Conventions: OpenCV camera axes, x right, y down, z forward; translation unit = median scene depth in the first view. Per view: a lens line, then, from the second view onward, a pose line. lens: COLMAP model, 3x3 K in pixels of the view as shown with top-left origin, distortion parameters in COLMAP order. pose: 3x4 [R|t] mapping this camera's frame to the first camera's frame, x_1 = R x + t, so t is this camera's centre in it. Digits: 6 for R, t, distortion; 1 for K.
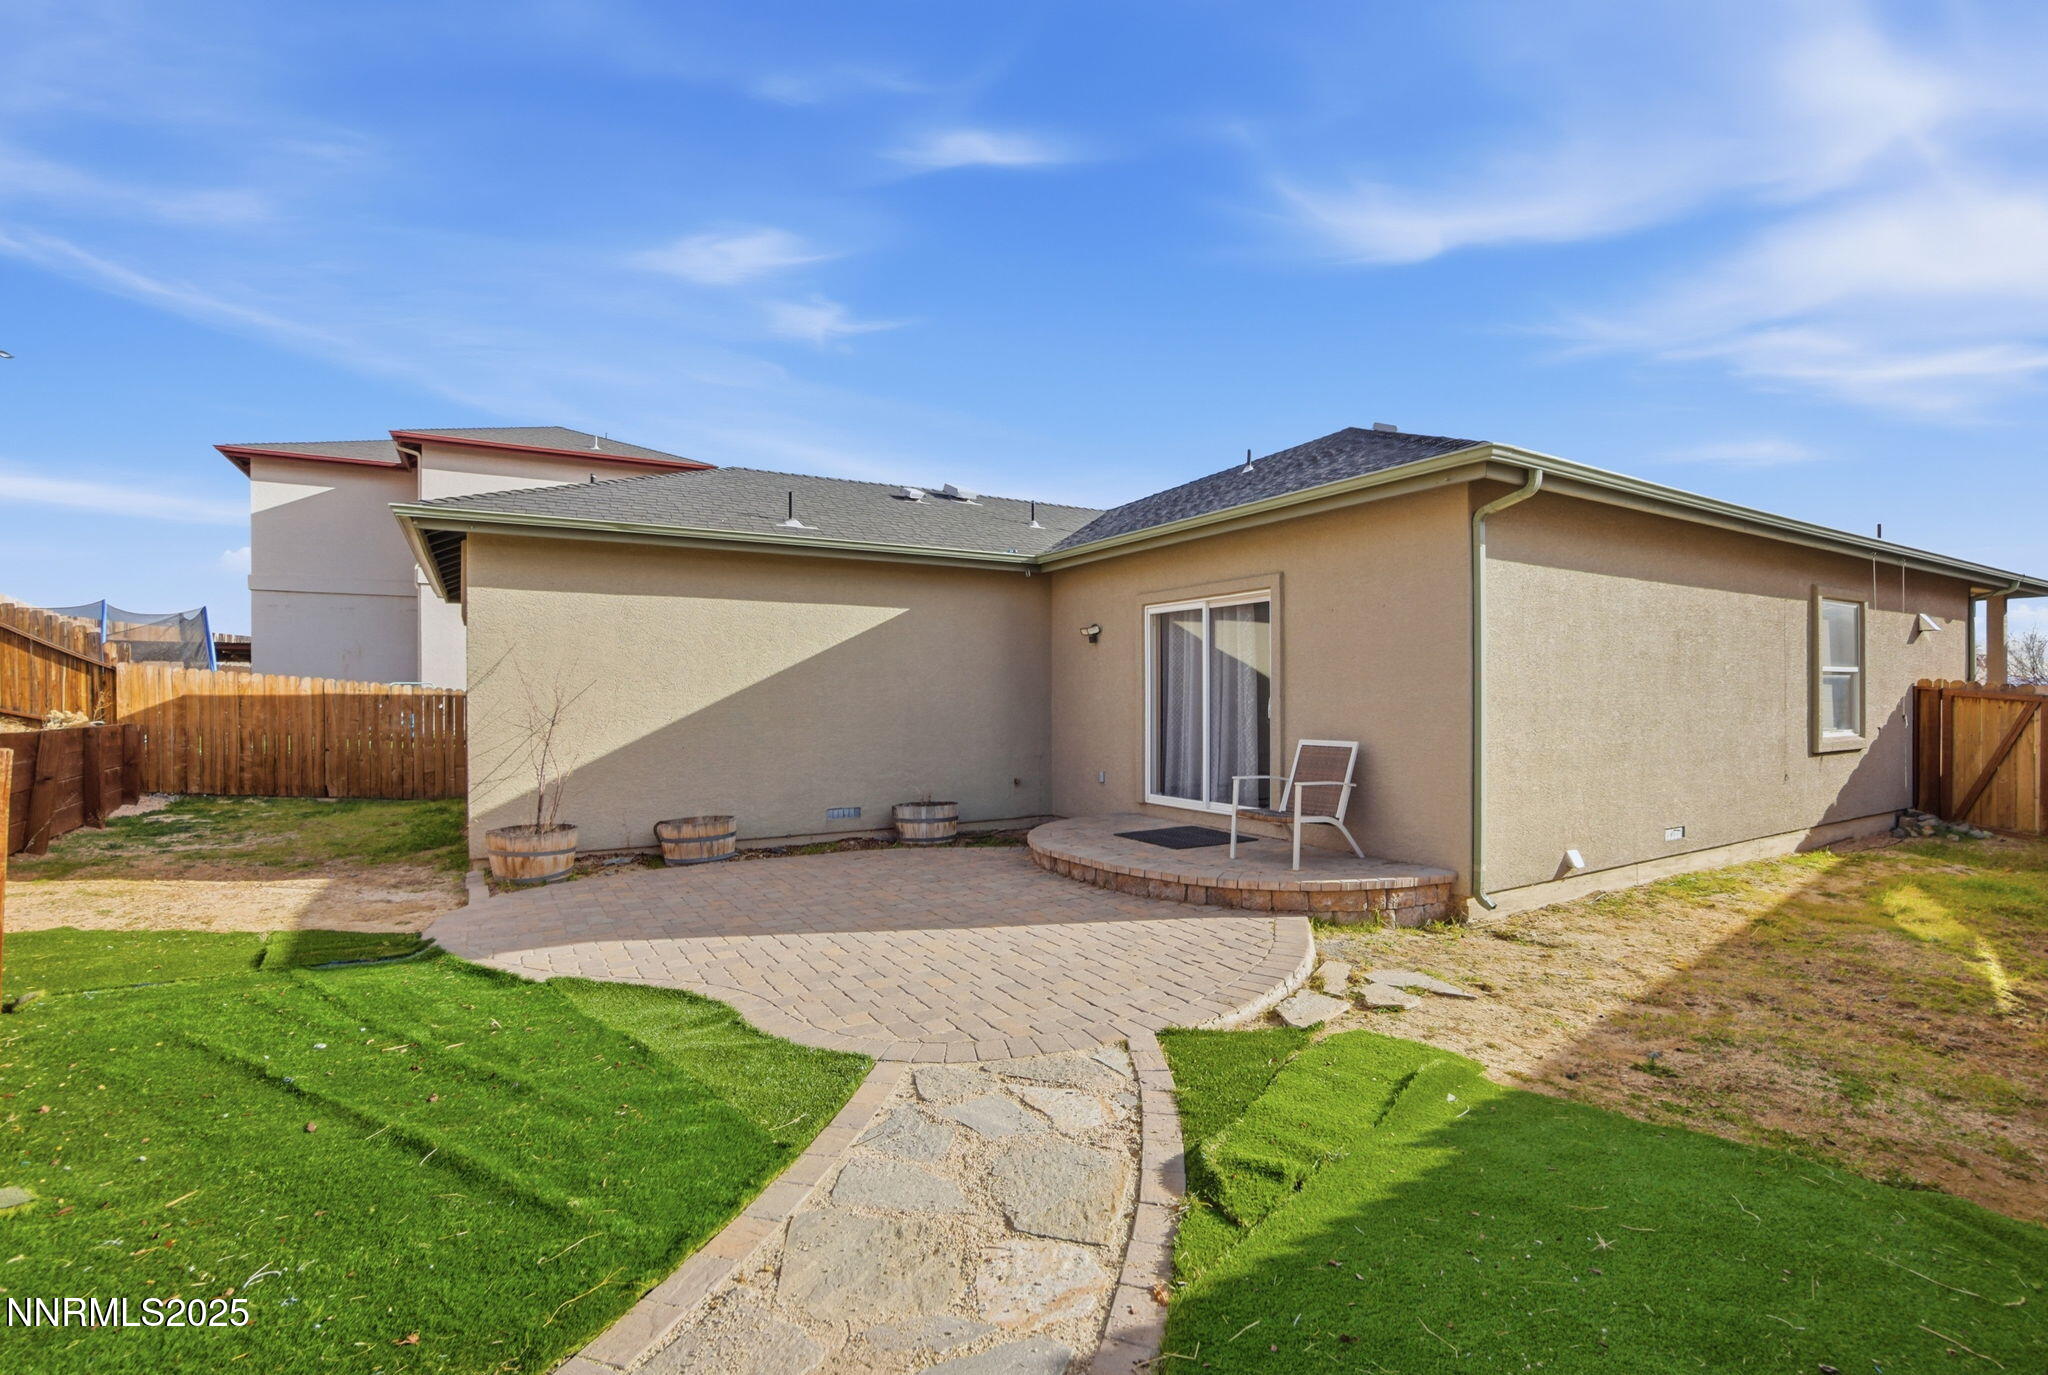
lens RADIAL K [[927.0, 0, 1024.0], [0, 927.0, 687.5], [0, 0, 1]] dist [-0.041021, 0.014595]
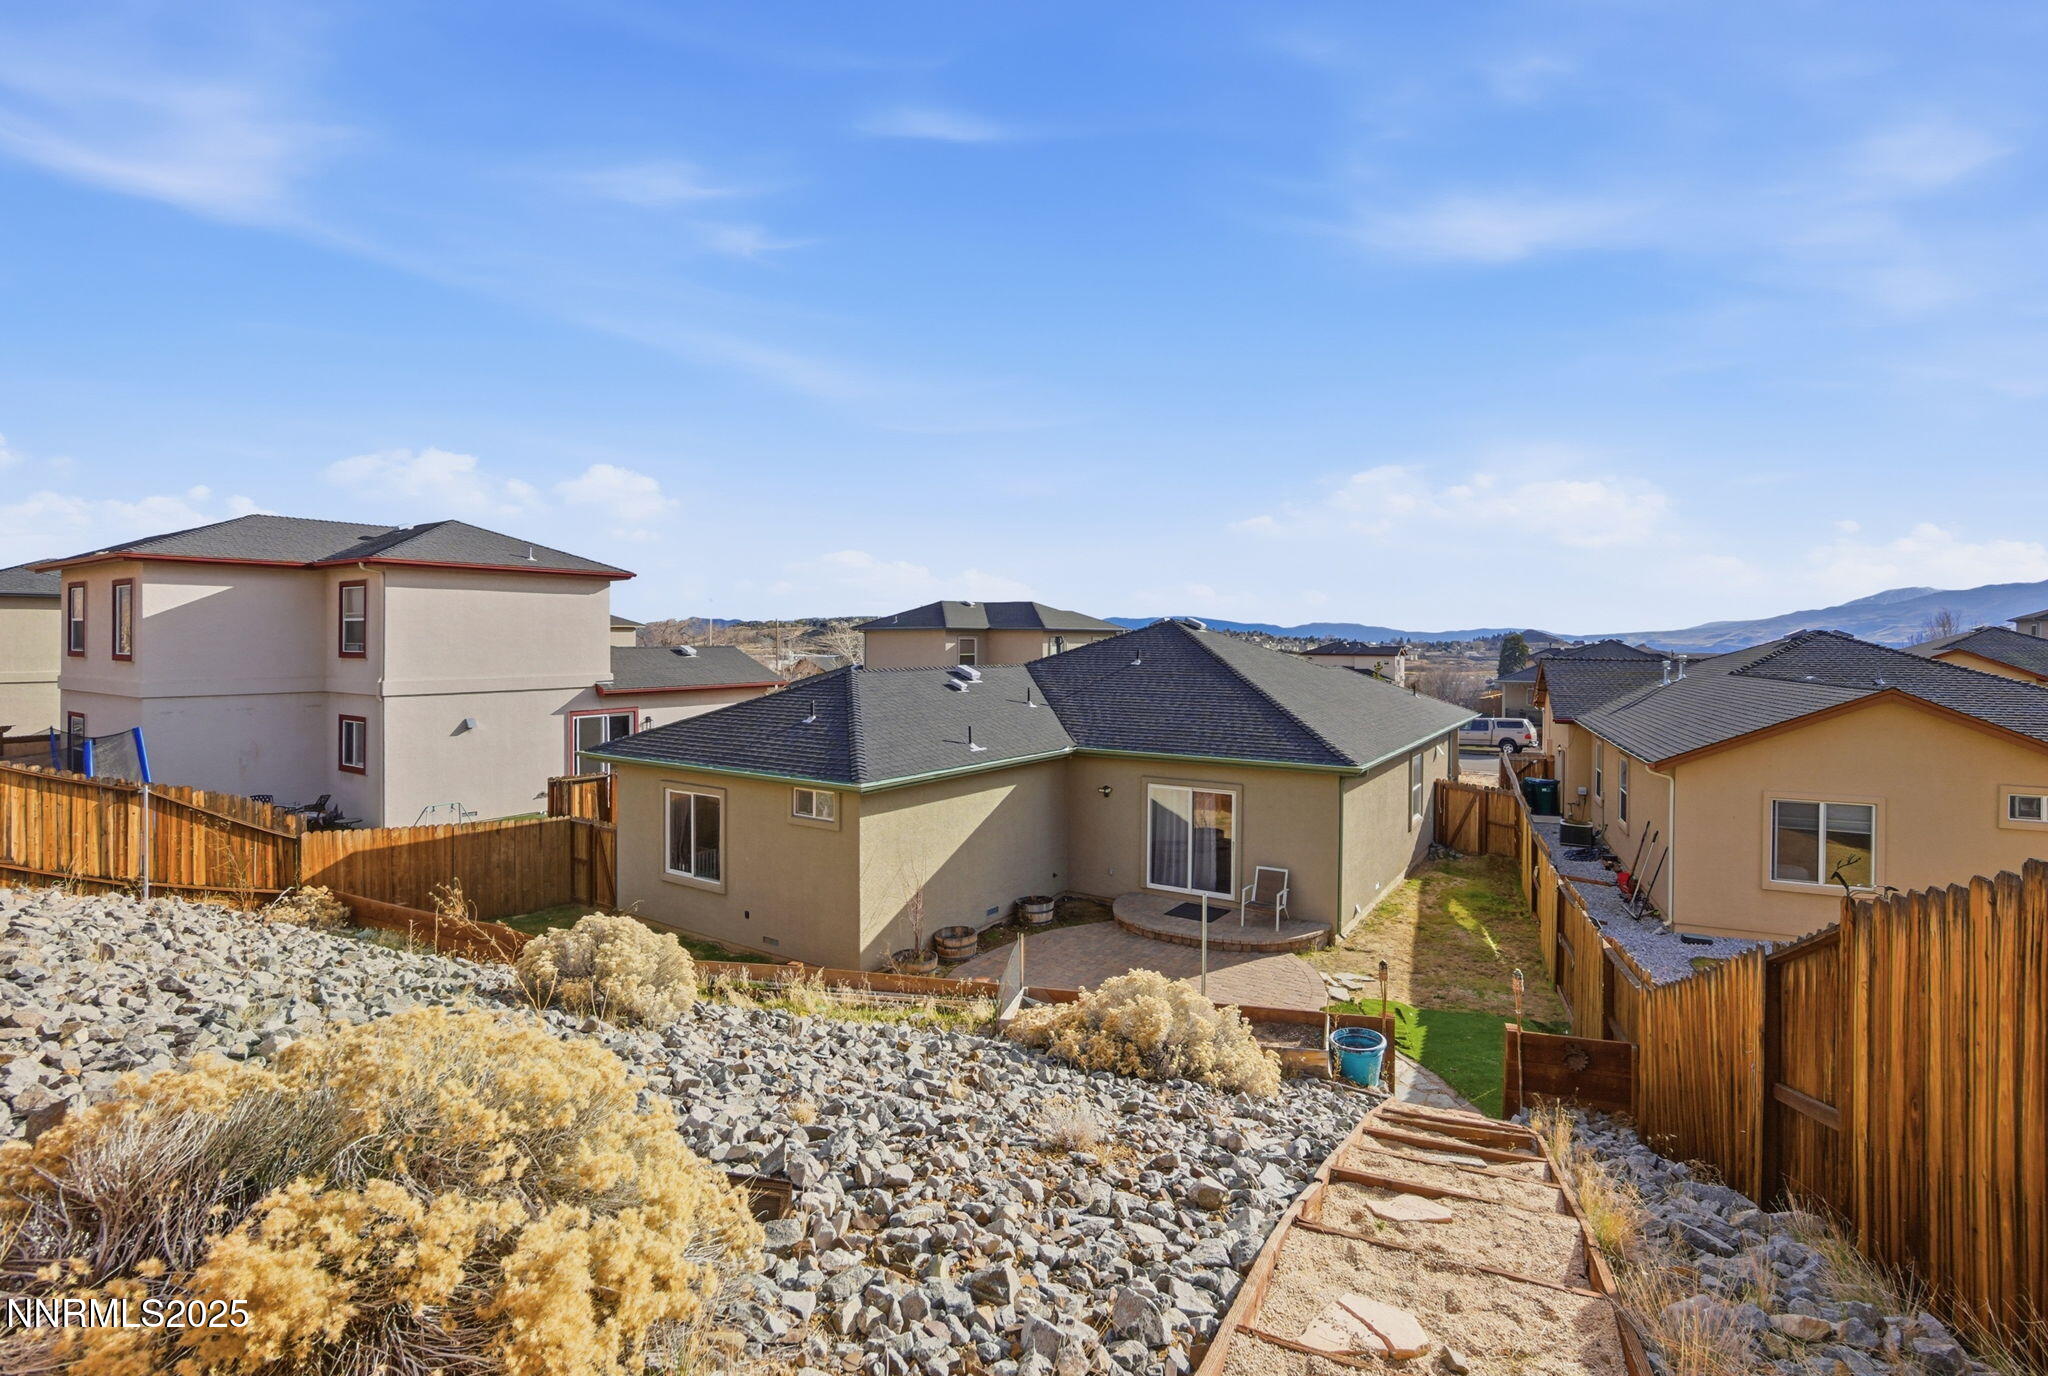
lens RADIAL K [[970.2, 0, 1028.2], [0, 970.2, 643.6], [0, 0, 1]] dist [-0.003501, 0.017619]
pose [[0.891436, 0.017115, 0.452823, -0.803401], [-0.021285, 0.999765, 0.004115, -0.303197], [-0.452646, -0.013307, 0.891591, -0.508946]]
